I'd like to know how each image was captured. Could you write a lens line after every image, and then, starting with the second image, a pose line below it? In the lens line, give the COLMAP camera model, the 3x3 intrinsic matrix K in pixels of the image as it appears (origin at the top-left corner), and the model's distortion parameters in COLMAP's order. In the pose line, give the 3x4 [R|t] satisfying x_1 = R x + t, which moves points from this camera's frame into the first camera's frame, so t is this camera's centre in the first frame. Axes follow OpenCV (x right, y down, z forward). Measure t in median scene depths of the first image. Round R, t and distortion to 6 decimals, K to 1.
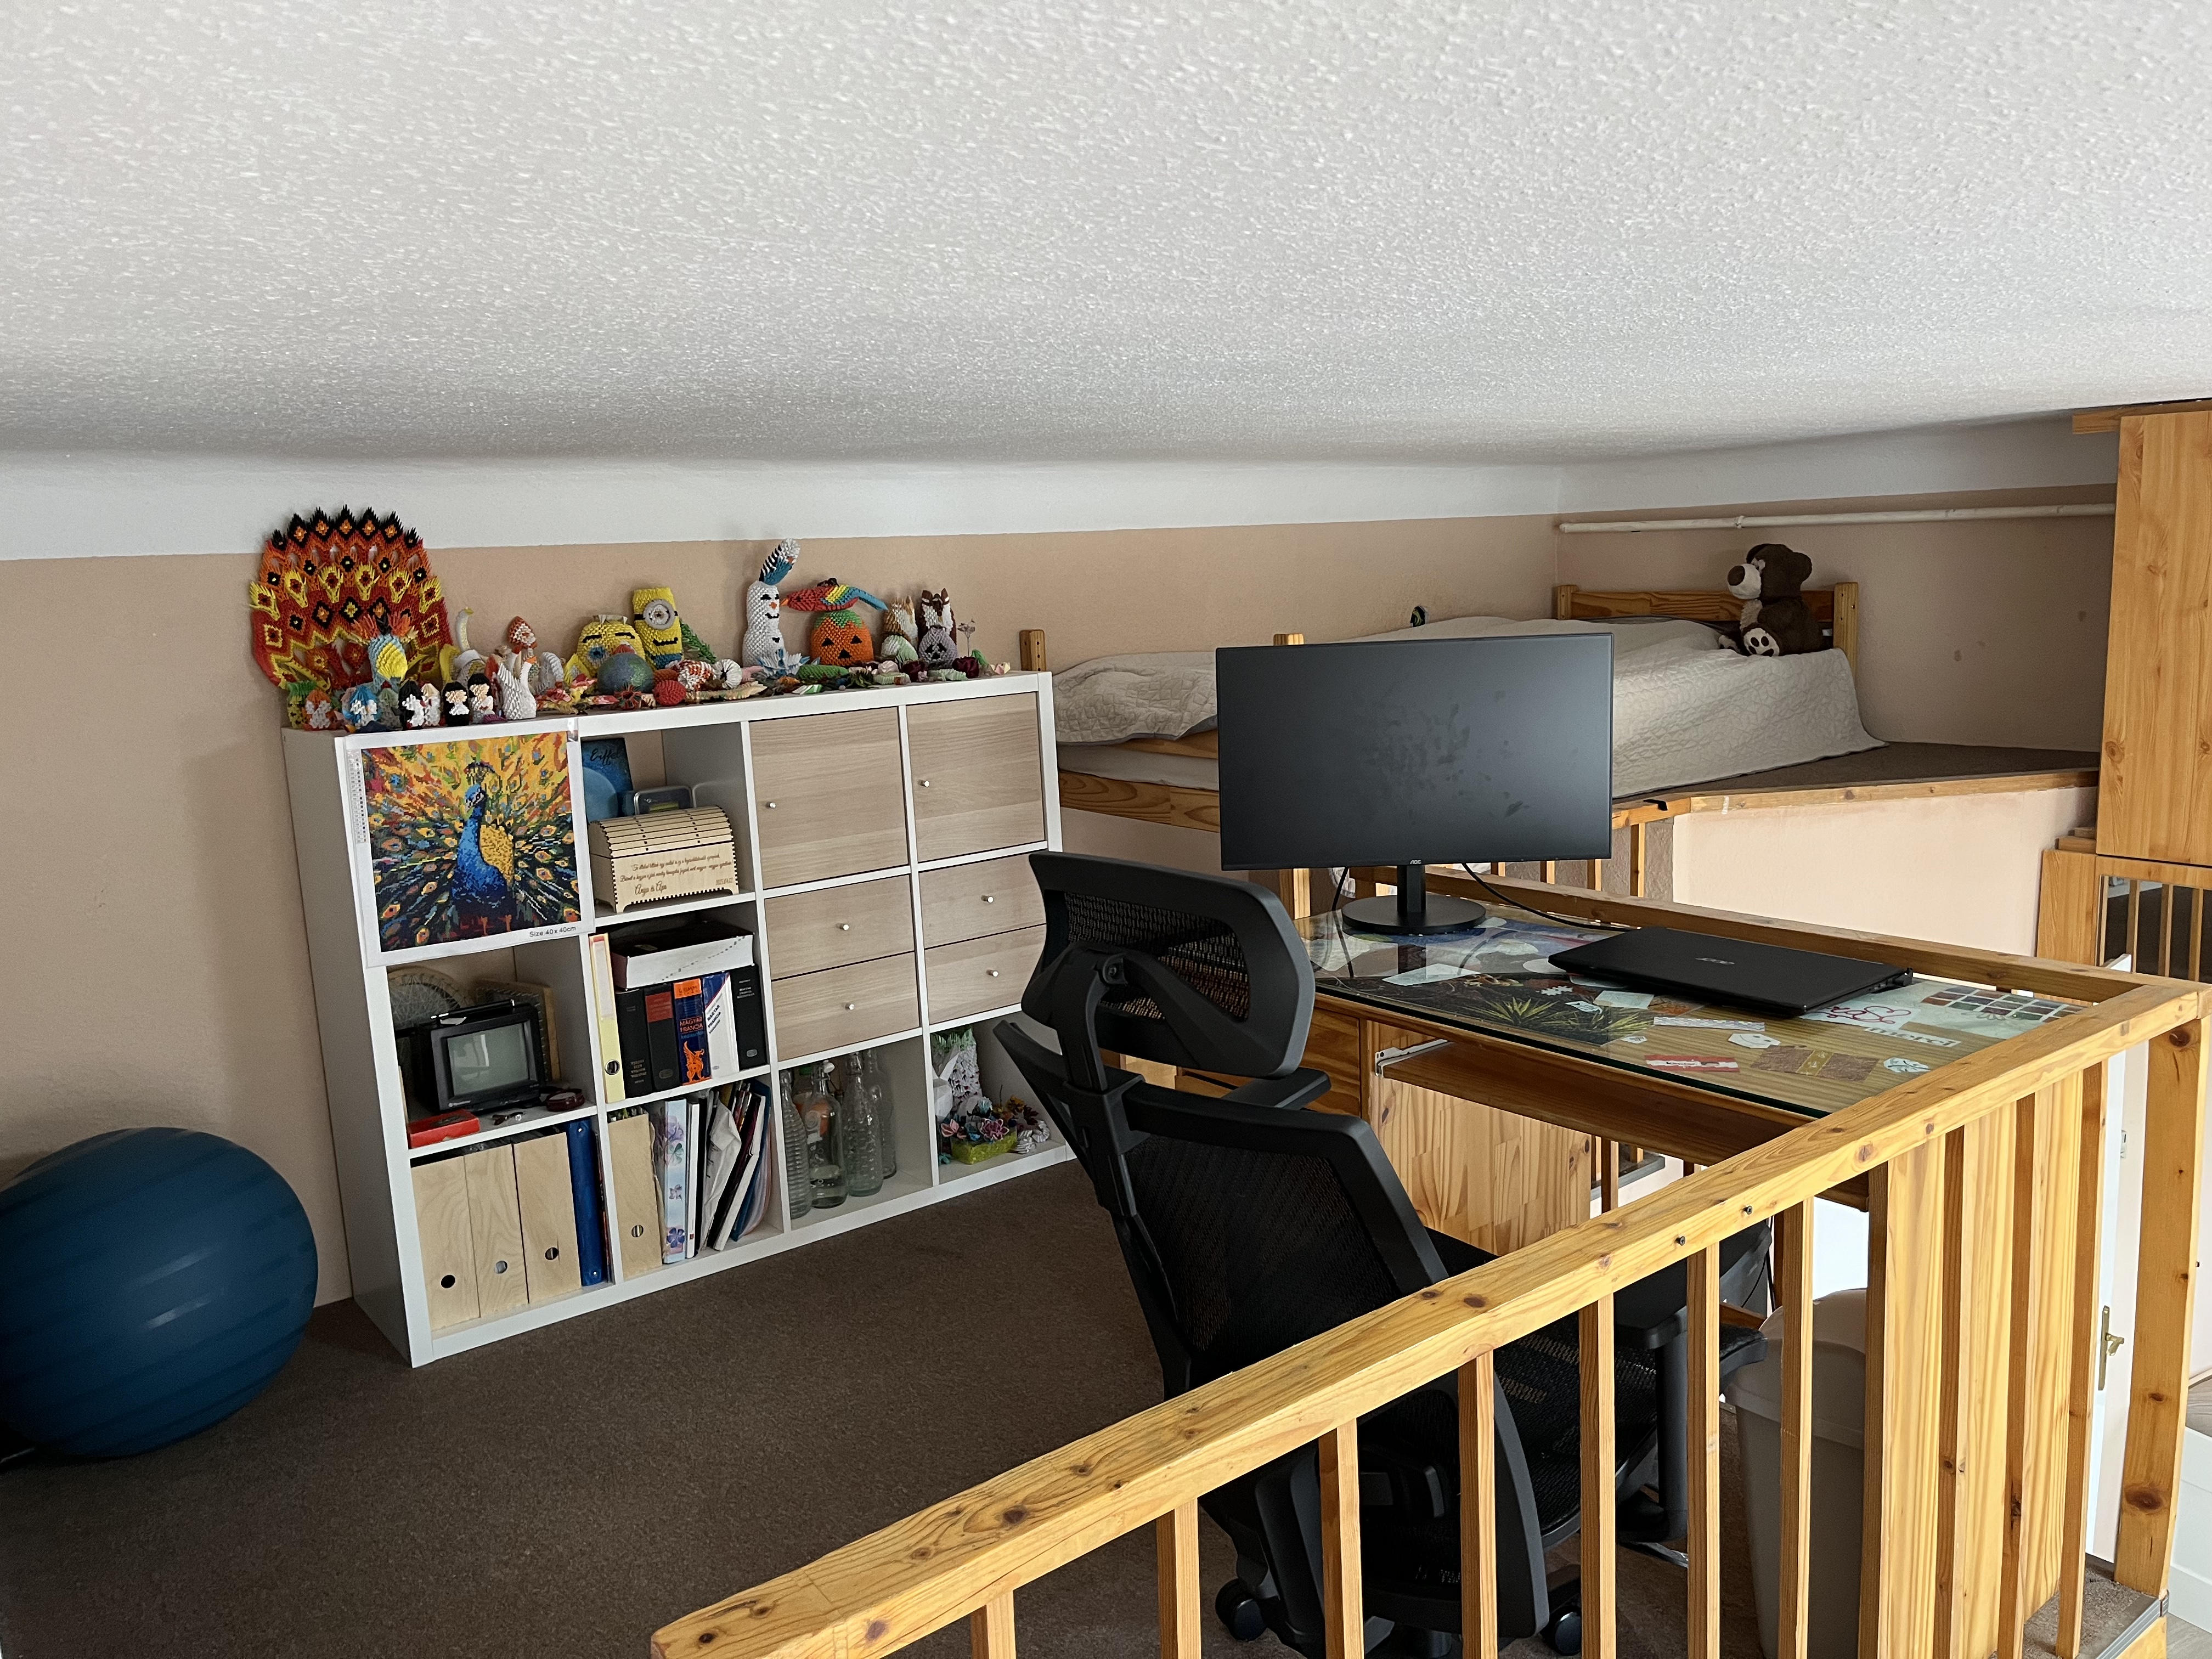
lens RADIAL K [[1684.4, 0, 1110.3], [0, 1684.4, 839.3], [0, 0, 1]] dist [0.072528, -0.099788]
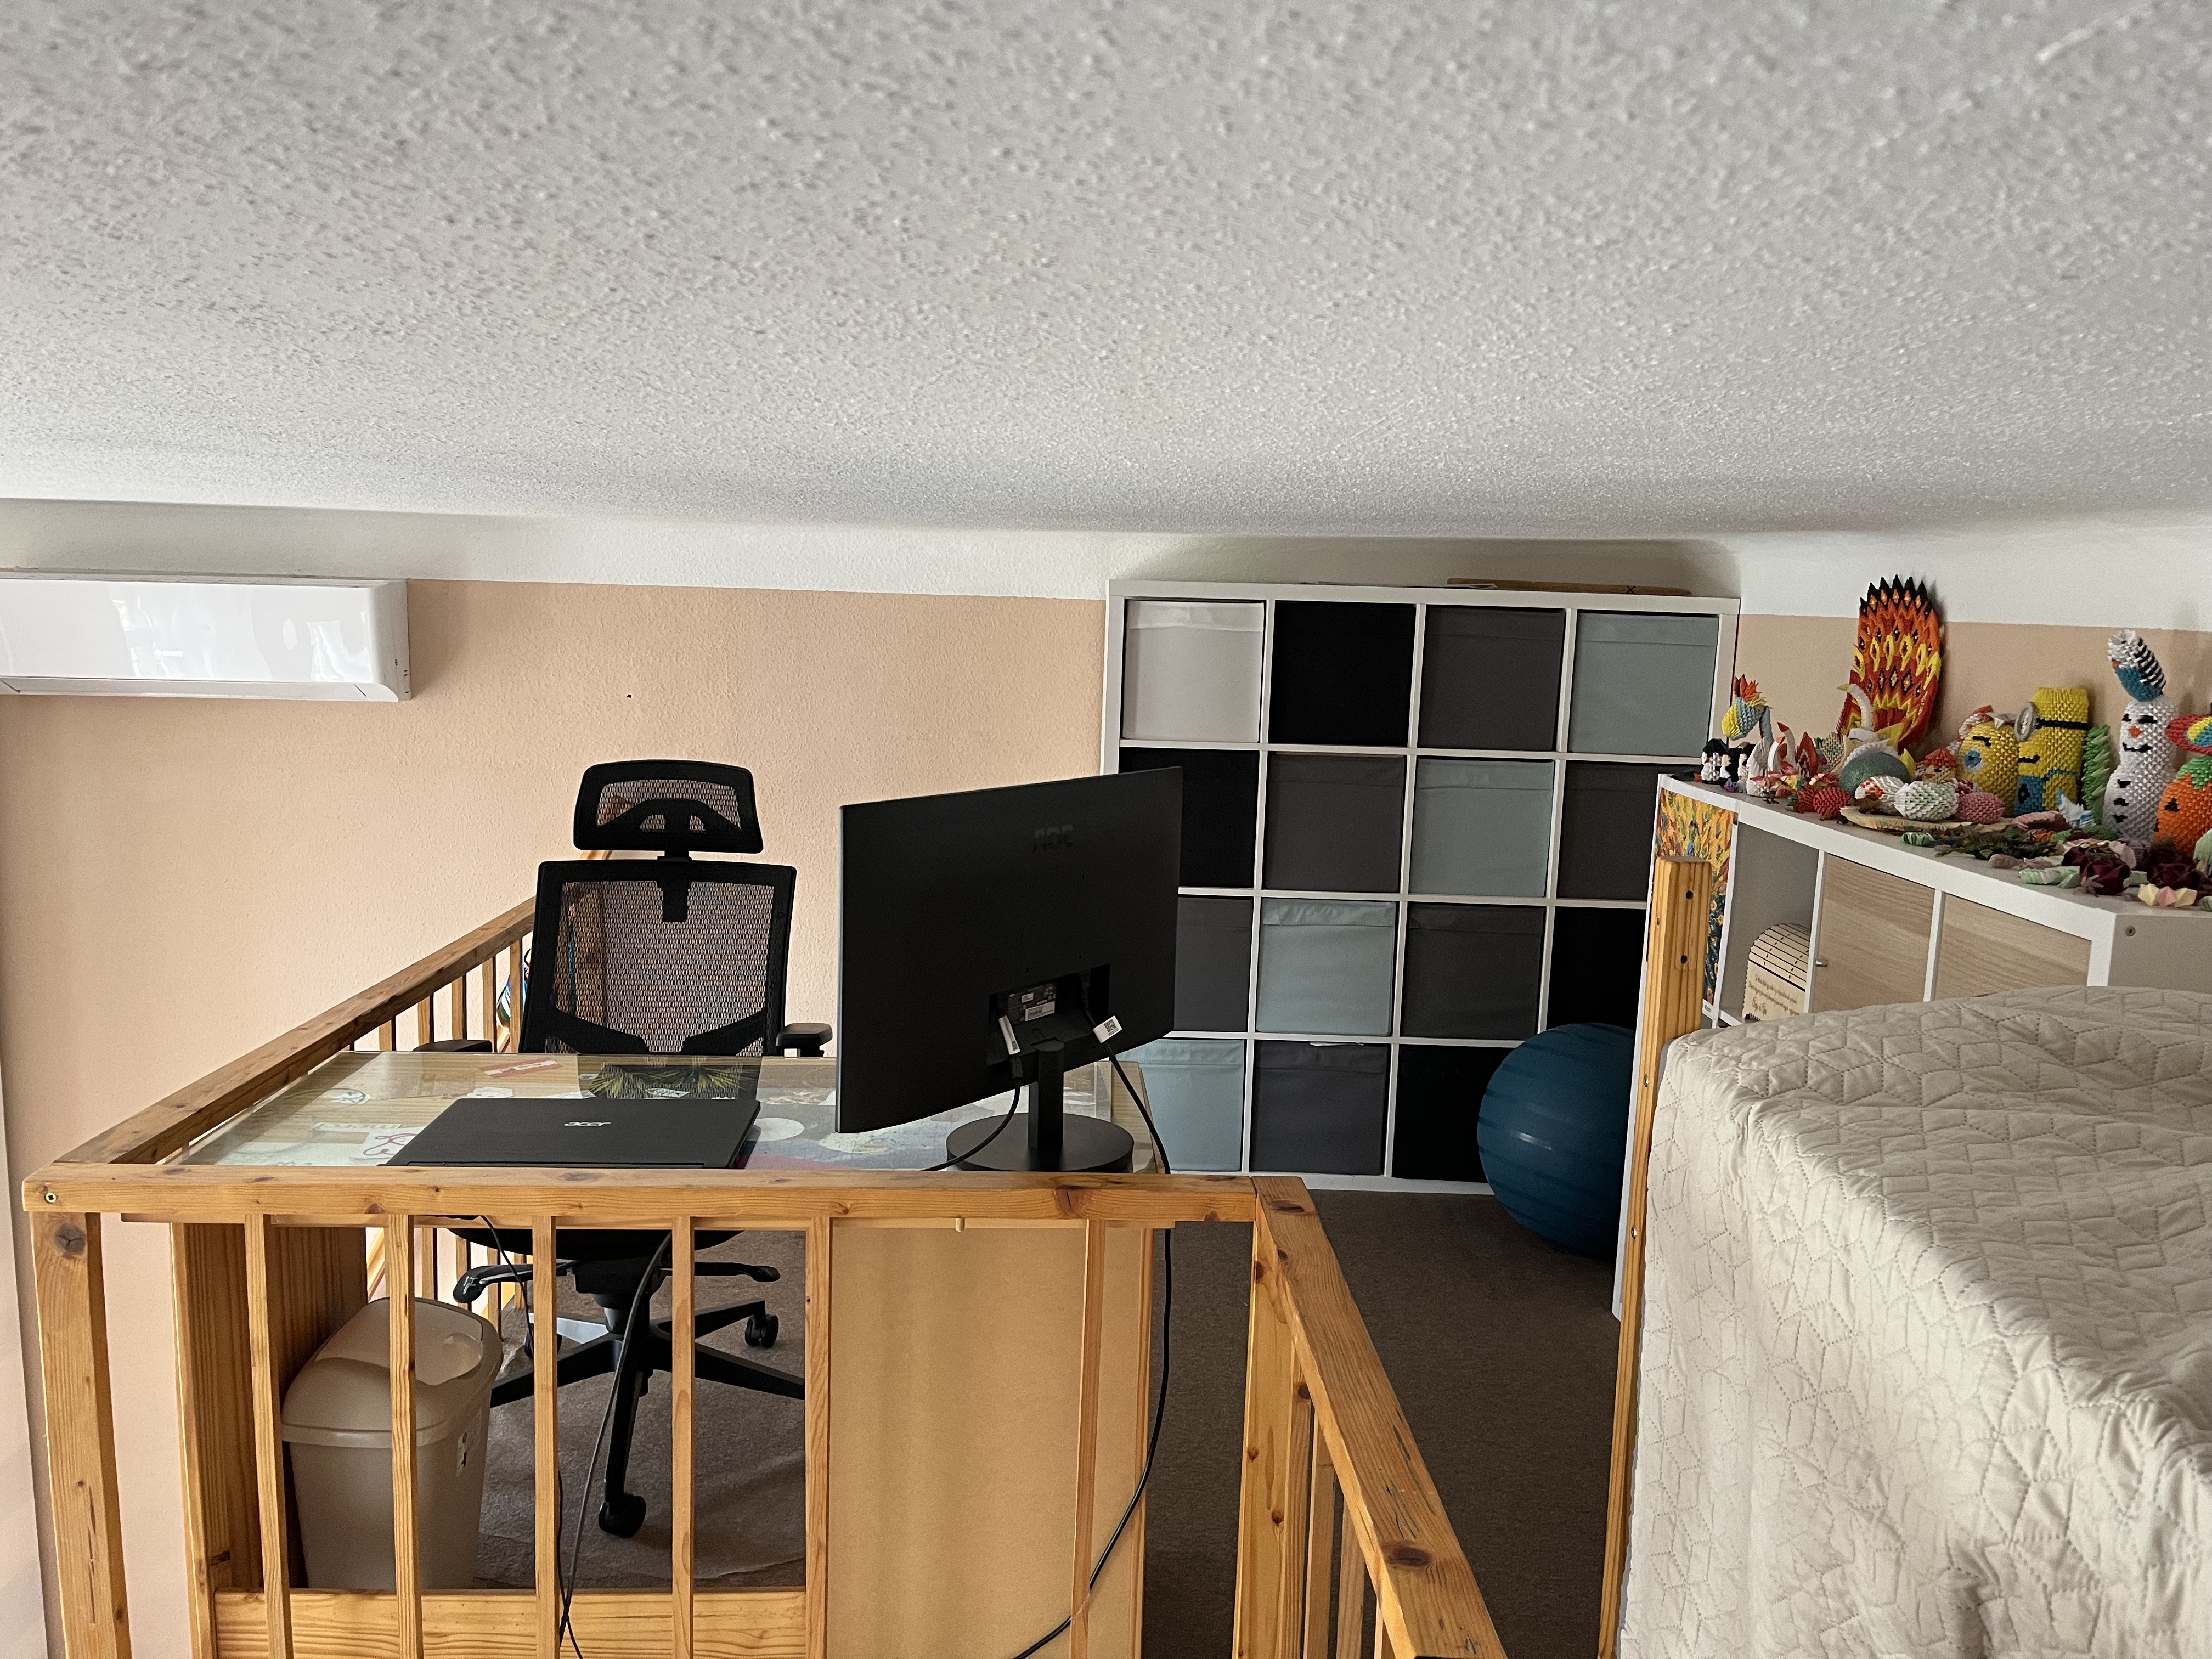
lens RADIAL K [[1680.5, 0, 1099.2], [0, 1680.5, 835.8], [0, 0, 1]] dist [0.065827, -0.086975]
pose [[-0.595536, 0.141196, -0.790823, 0.609193], [-0.138255, 0.951729, 0.274039, -0.245077], [0.791342, 0.272536, -0.547268, 1.150688]]
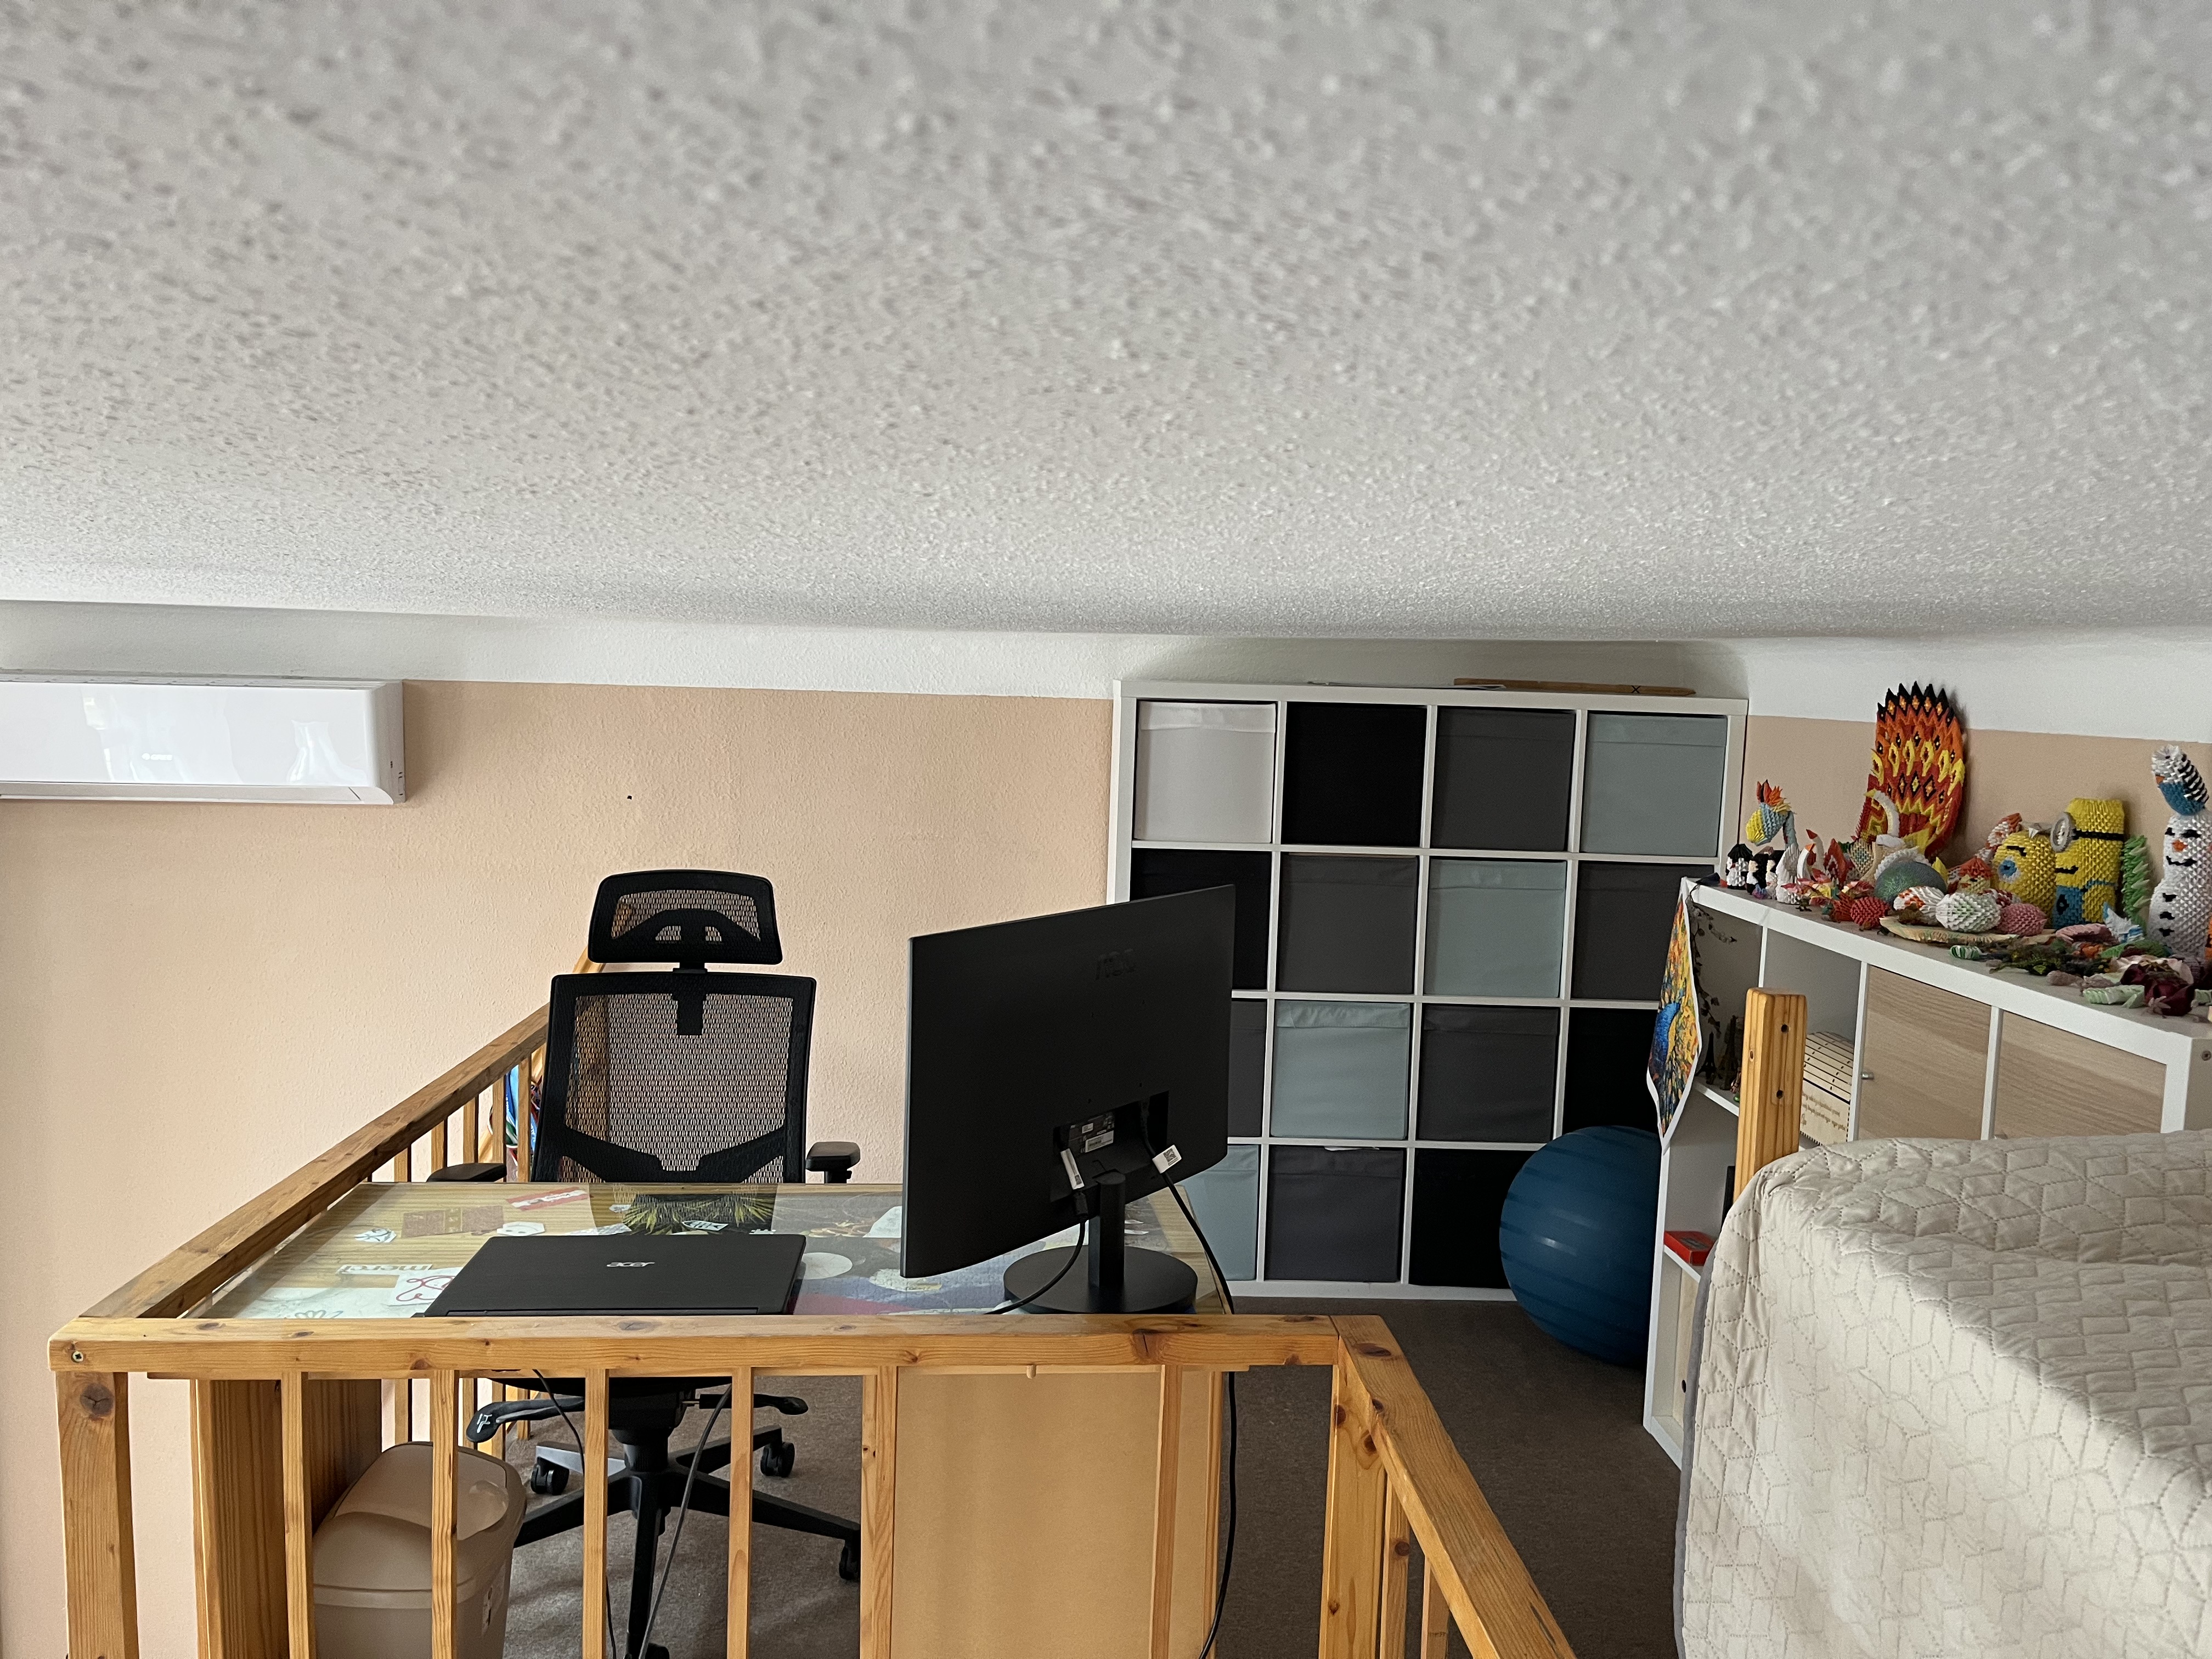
lens RADIAL K [[1684.4, 0, 1110.3], [0, 1684.4, 839.3], [0, 0, 1]] dist [0.072528, -0.099788]
pose [[-0.570727, 0.107534, -0.814068, 0.620743], [-0.141436, 0.963698, 0.226457, -0.252676], [0.808867, 0.244384, -0.534799, 1.111919]]
